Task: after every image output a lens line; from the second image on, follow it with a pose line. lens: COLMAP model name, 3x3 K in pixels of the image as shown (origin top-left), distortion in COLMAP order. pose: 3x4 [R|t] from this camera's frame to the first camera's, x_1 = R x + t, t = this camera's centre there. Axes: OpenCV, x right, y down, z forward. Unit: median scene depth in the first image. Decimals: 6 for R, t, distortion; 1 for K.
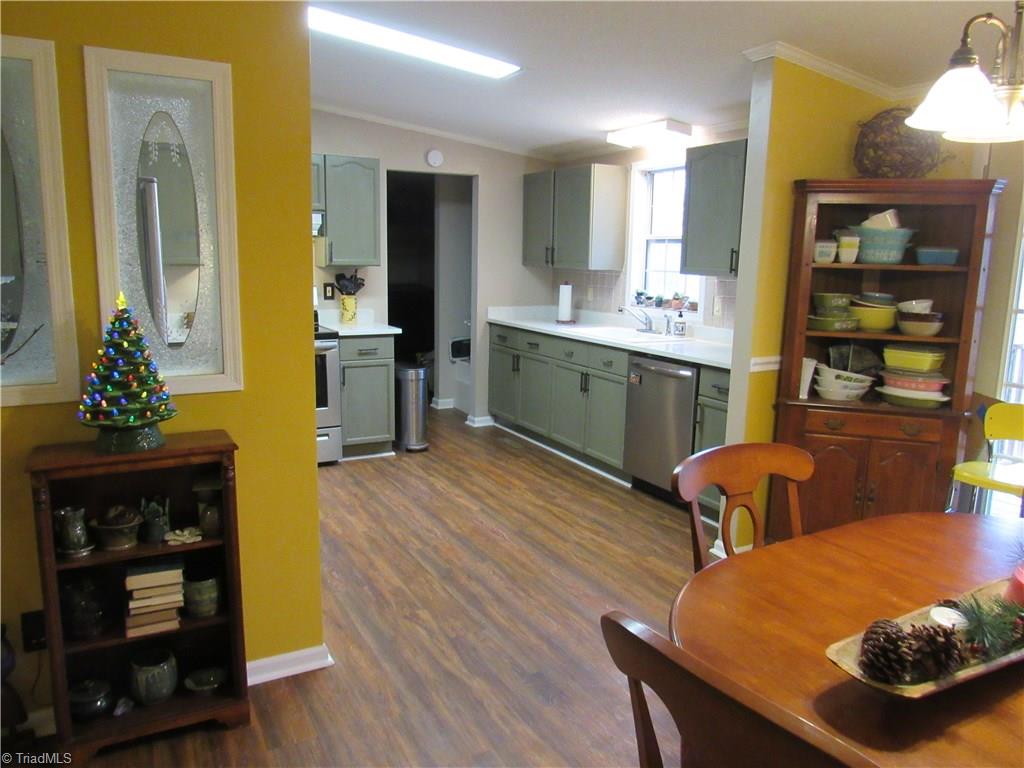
lens RADIAL K [[735.6, 0, 512.0], [0, 735.6, 384.0], [0, 0, 1]] dist [-0.022872, 0.004359]
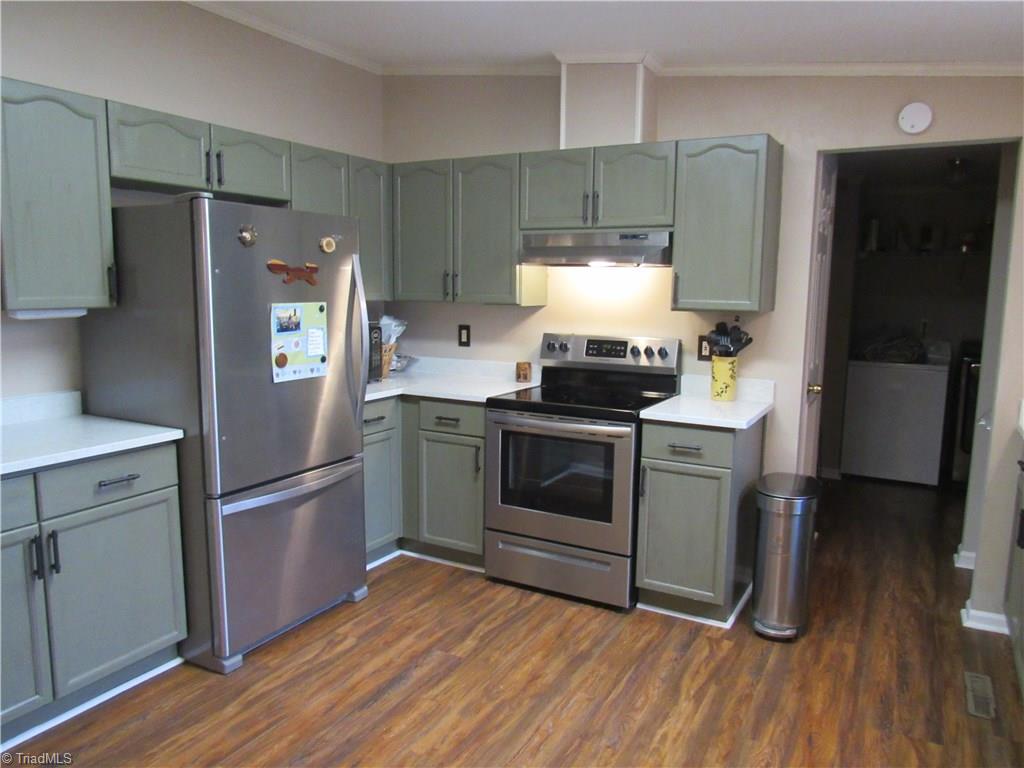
lens RADIAL K [[735.6, 0, 512.0], [0, 735.6, 384.0], [0, 0, 1]] dist [-0.022872, 0.004359]
pose [[0.537190, 0.105572, -0.836828, 0.306695], [-0.152123, 0.987993, 0.026990, -0.123147], [0.829629, 0.112803, 0.546800, 0.715195]]
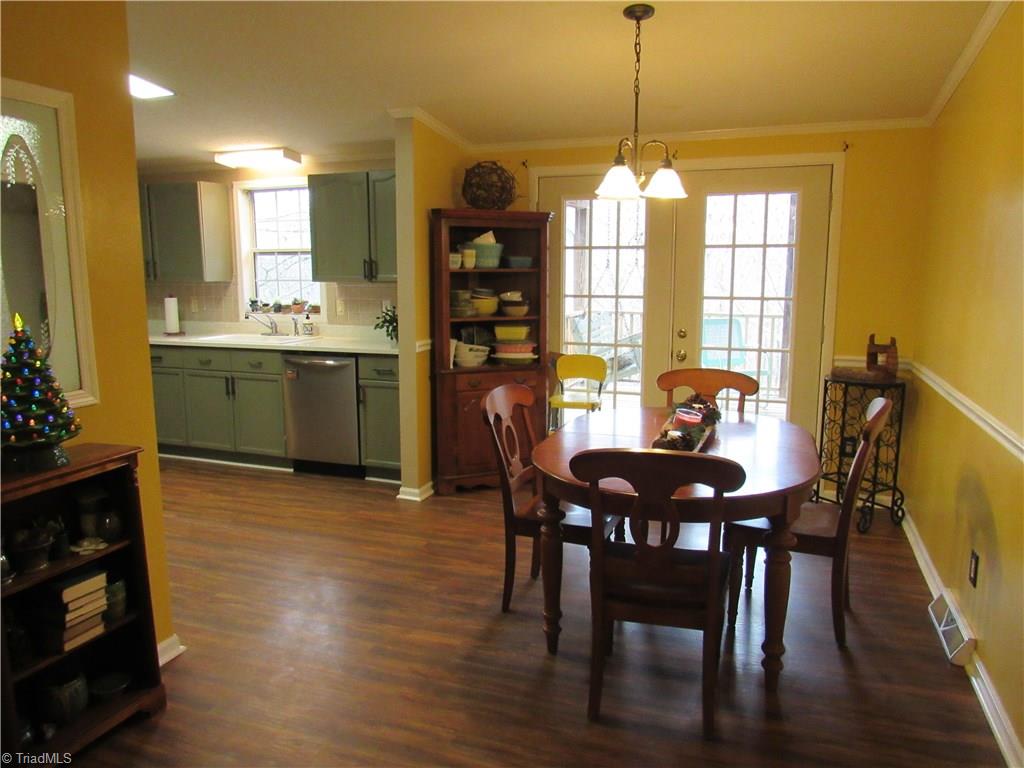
lens RADIAL K [[735.6, 0, 512.0], [0, 735.6, 384.0], [0, 0, 1]] dist [-0.022872, 0.004359]
pose [[0.756468, -0.123629, 0.642240, -0.358389], [0.130480, 0.990759, 0.037031, 0.011765], [-0.640883, 0.055786, 0.765609, -0.106652]]
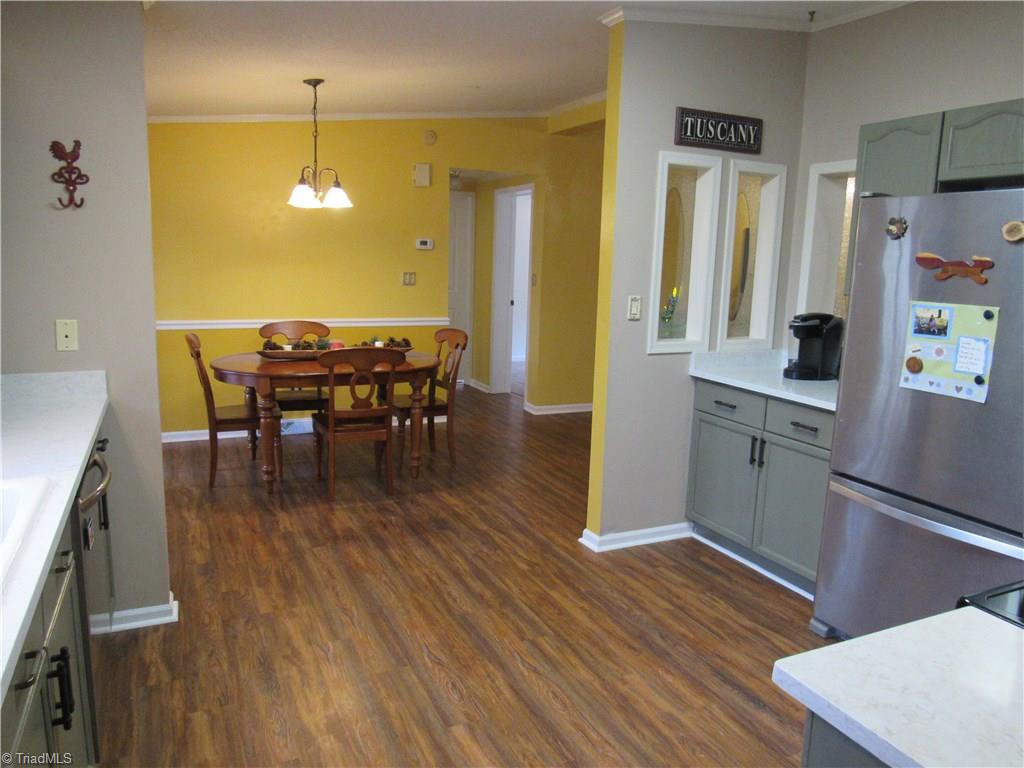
lens RADIAL K [[735.6, 0, 512.0], [0, 735.6, 384.0], [0, 0, 1]] dist [-0.022872, 0.004359]
pose [[-0.997081, -0.058671, 0.048853, -0.111298], [-0.038395, 0.938413, 0.343377, -0.287260], [-0.065990, 0.340499, -0.937926, 1.570764]]
